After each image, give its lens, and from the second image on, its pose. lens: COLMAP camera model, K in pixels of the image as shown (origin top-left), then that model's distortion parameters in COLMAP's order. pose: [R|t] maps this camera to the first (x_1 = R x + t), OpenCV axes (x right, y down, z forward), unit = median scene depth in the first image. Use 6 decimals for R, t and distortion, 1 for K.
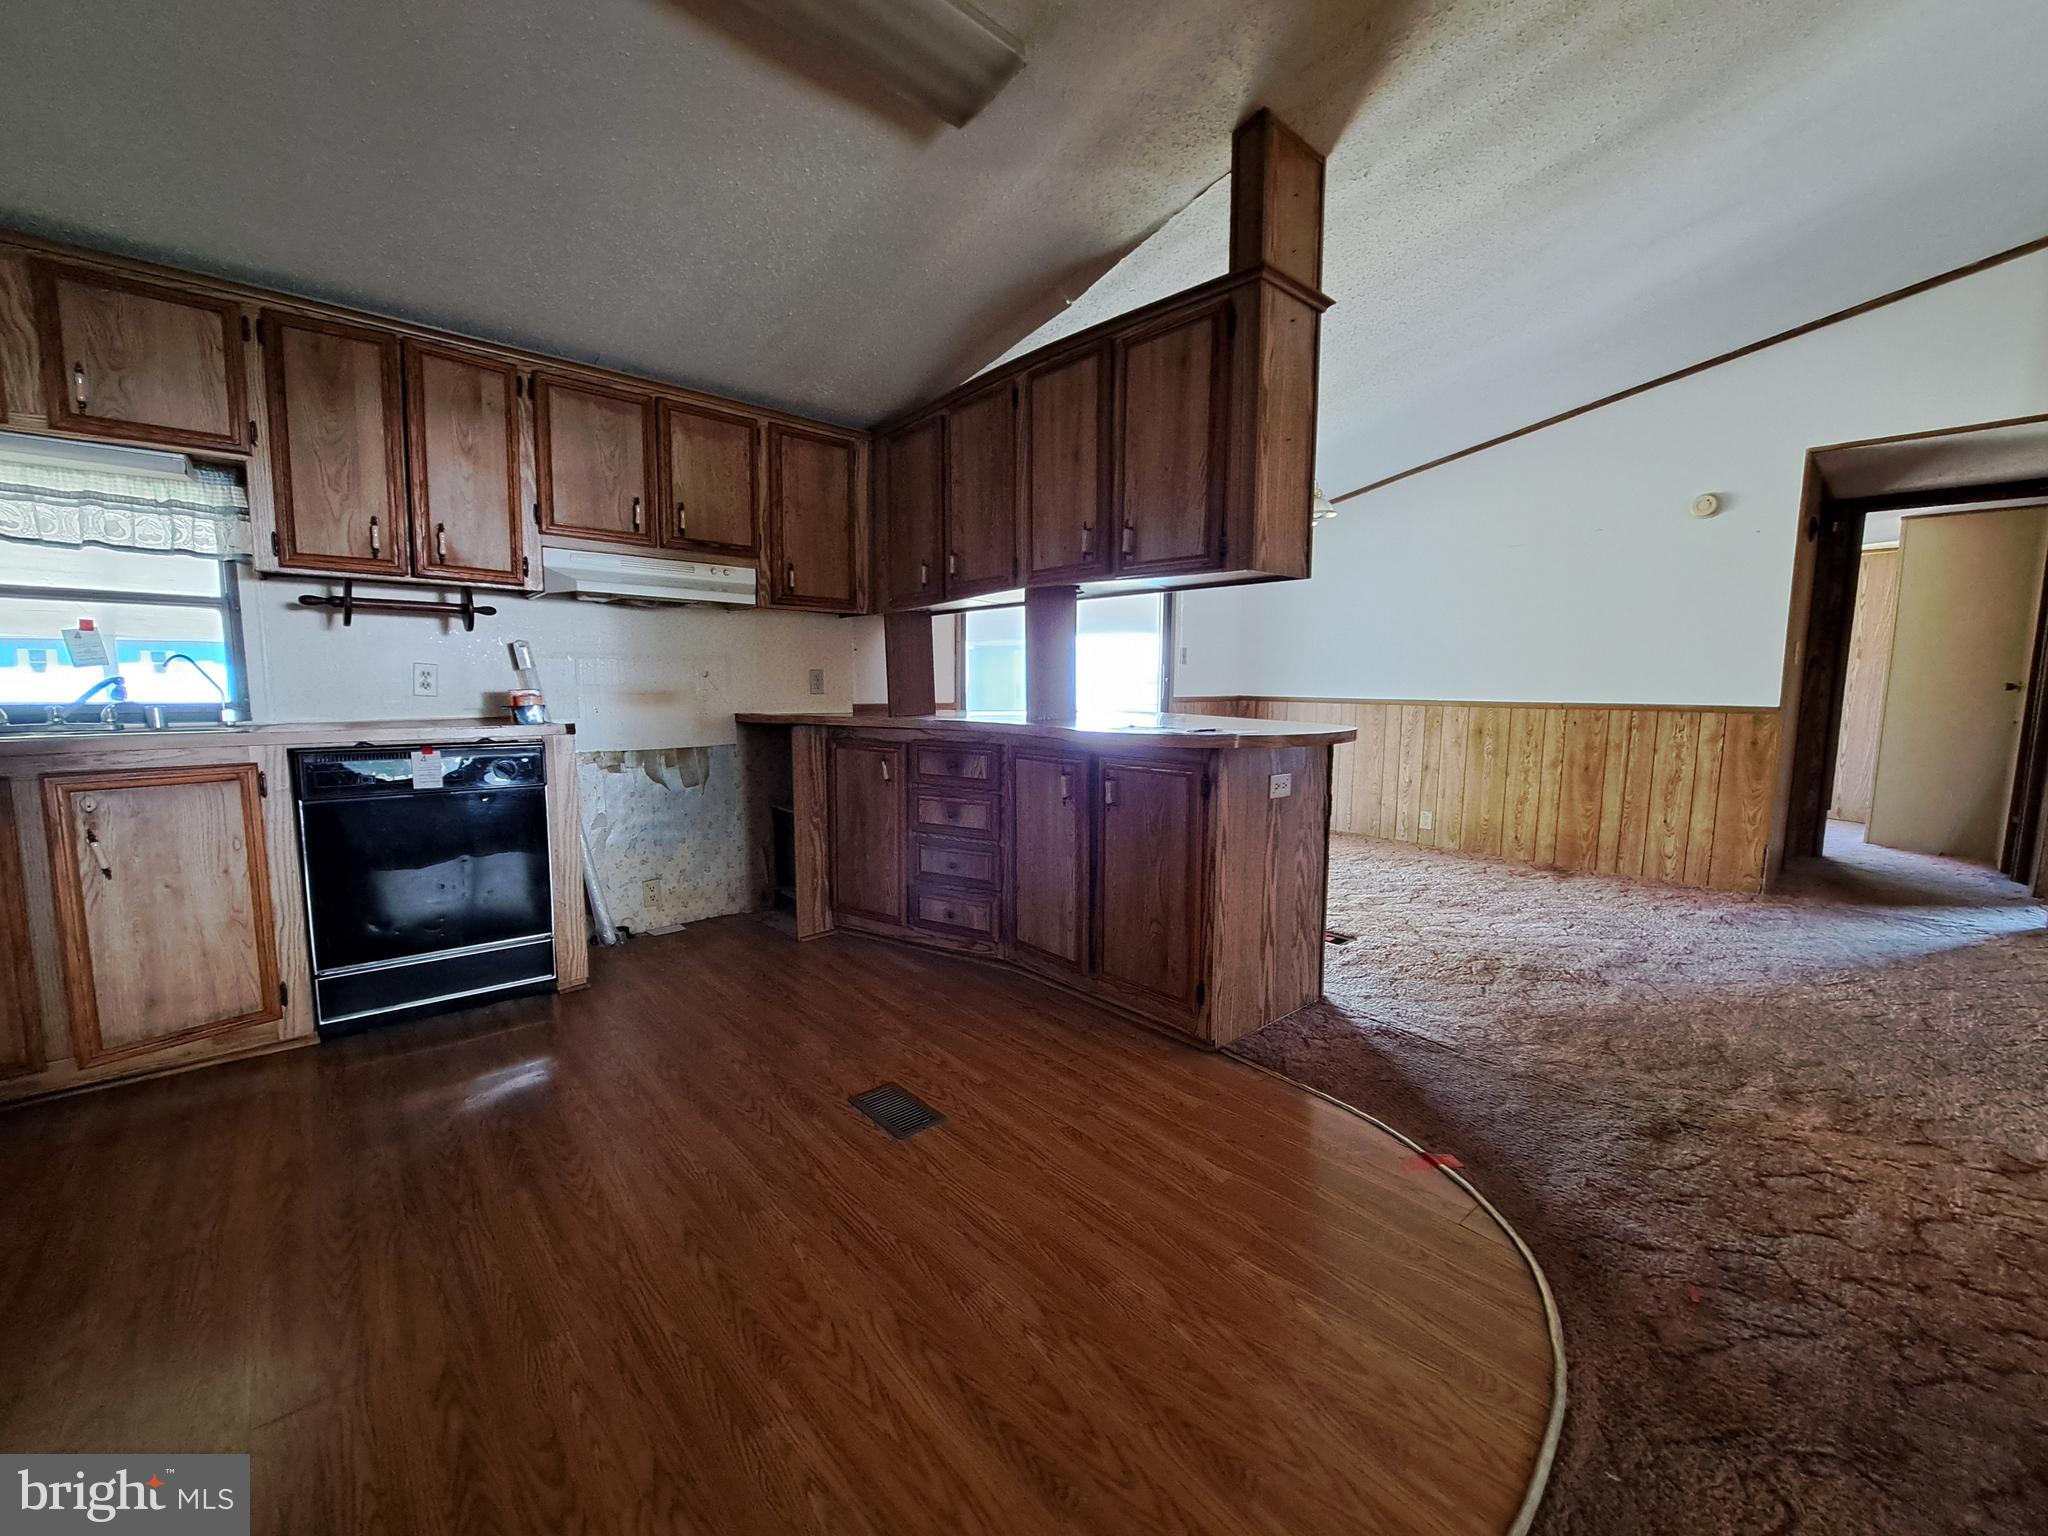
lens RADIAL K [[813.2, 0, 1009.6], [0, 813.2, 772.8], [0, 0, 1]] dist [-0.014387, 0.000690]
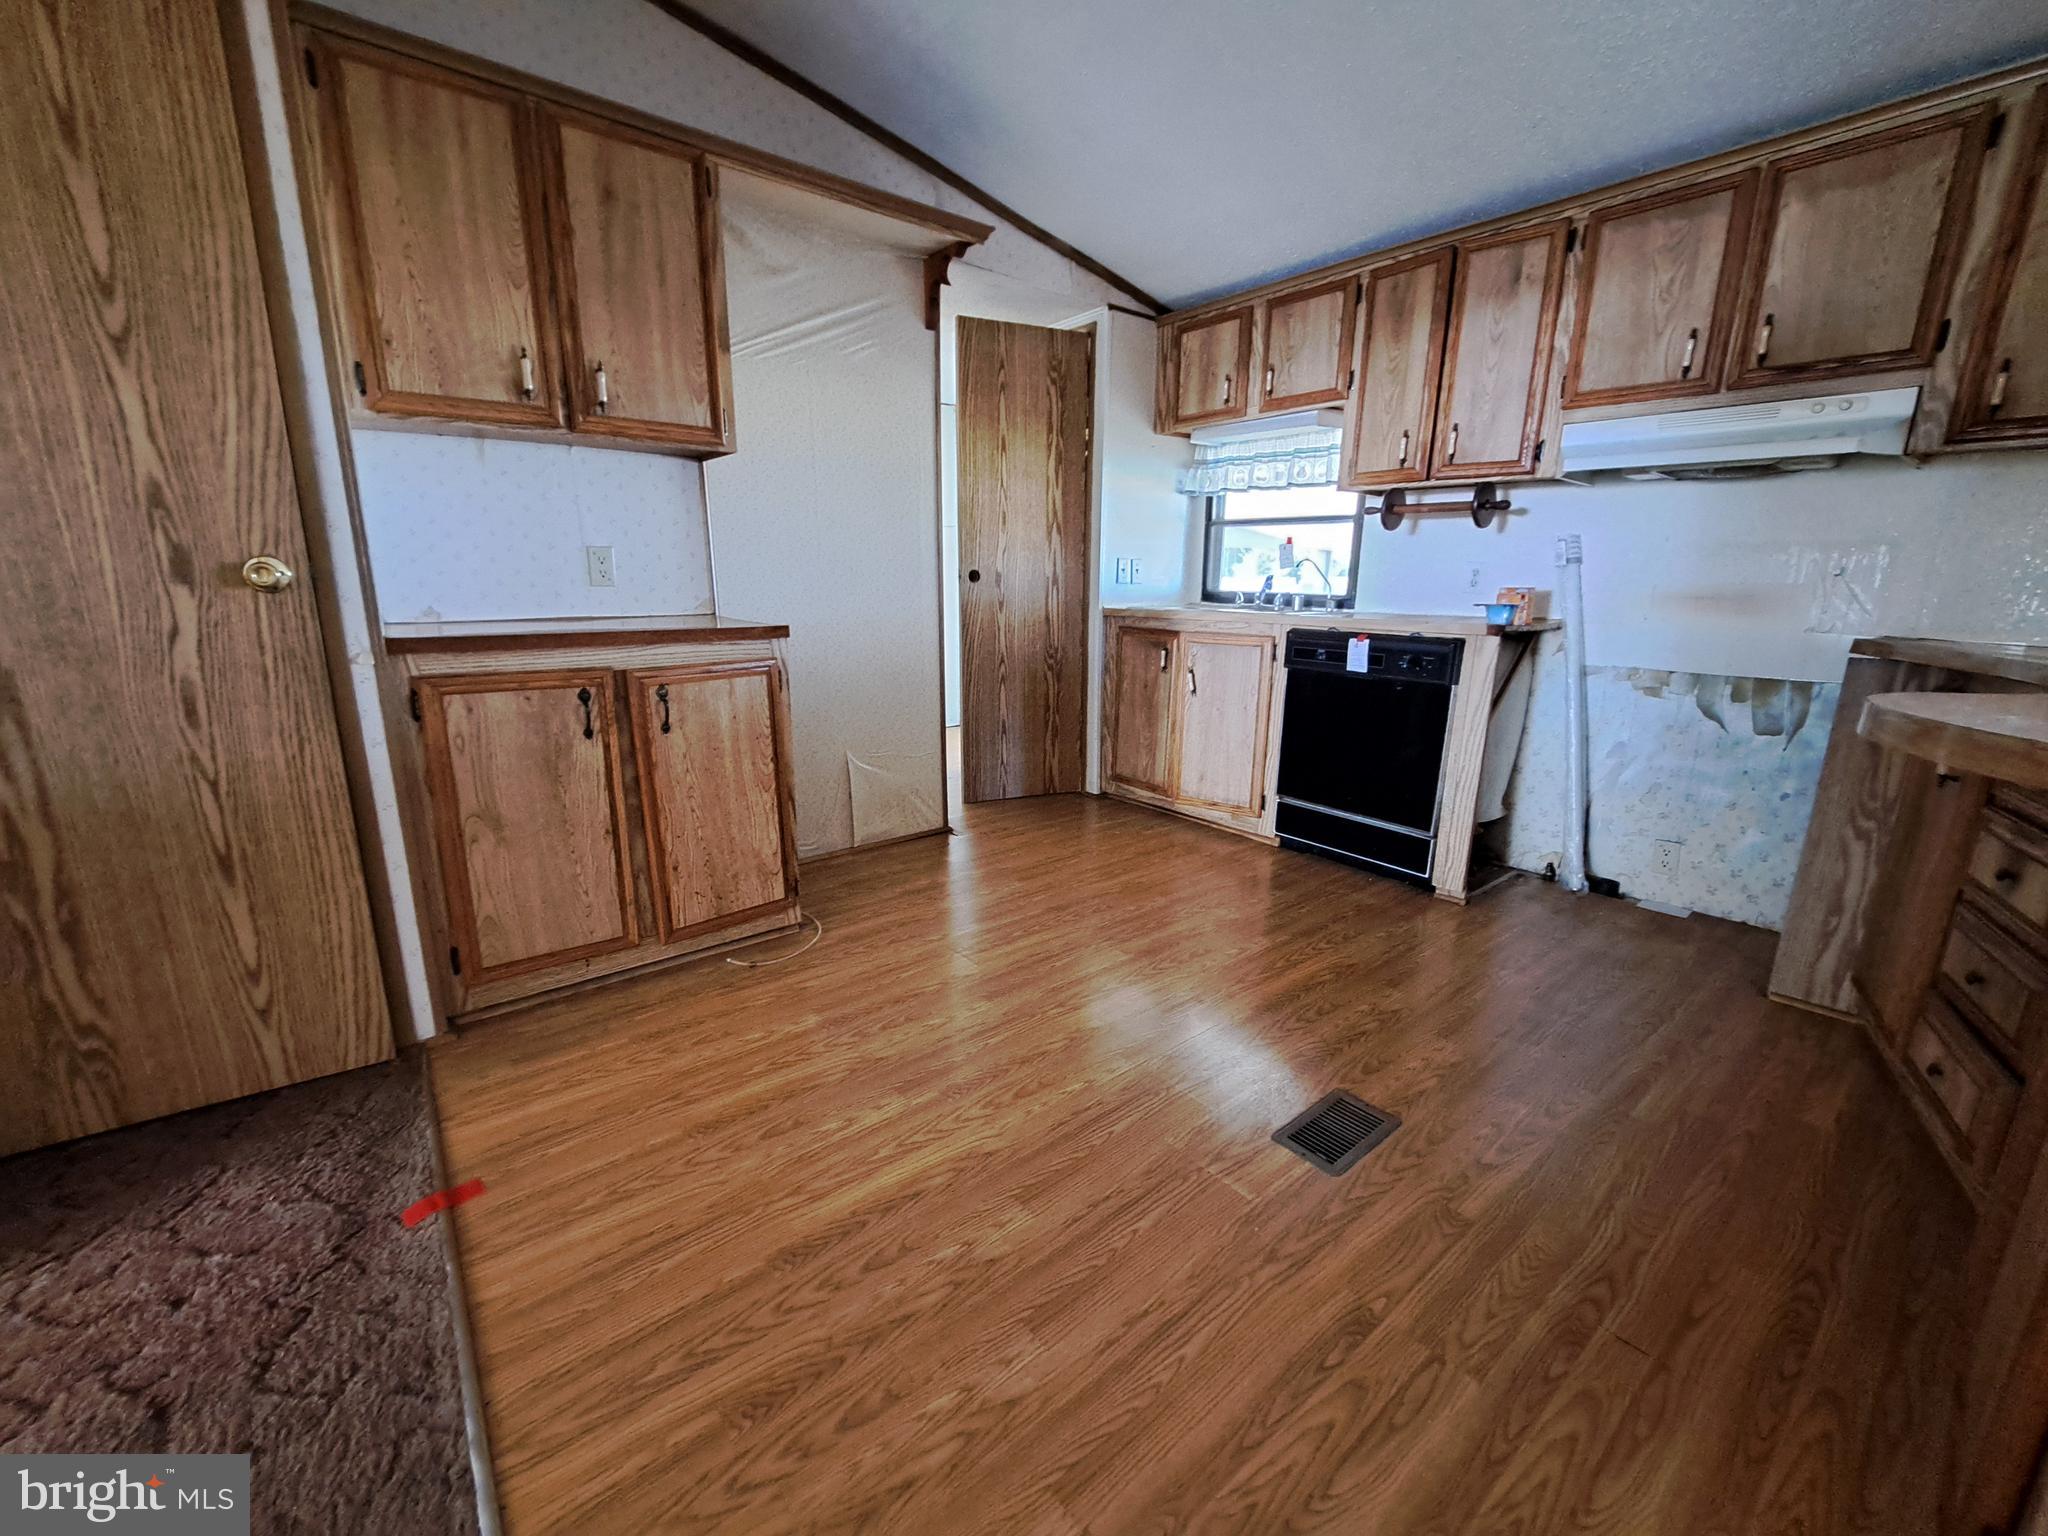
lens RADIAL K [[813.2, 0, 1020.2], [0, 813.2, 768.5], [0, 0, 1]] dist [-0.014387, 0.000690]
pose [[-0.039260, 0.224921, -0.973586, 0.383360], [-0.119257, 0.966318, 0.228051, -0.044891], [0.992087, 0.125060, -0.011114, 0.456782]]
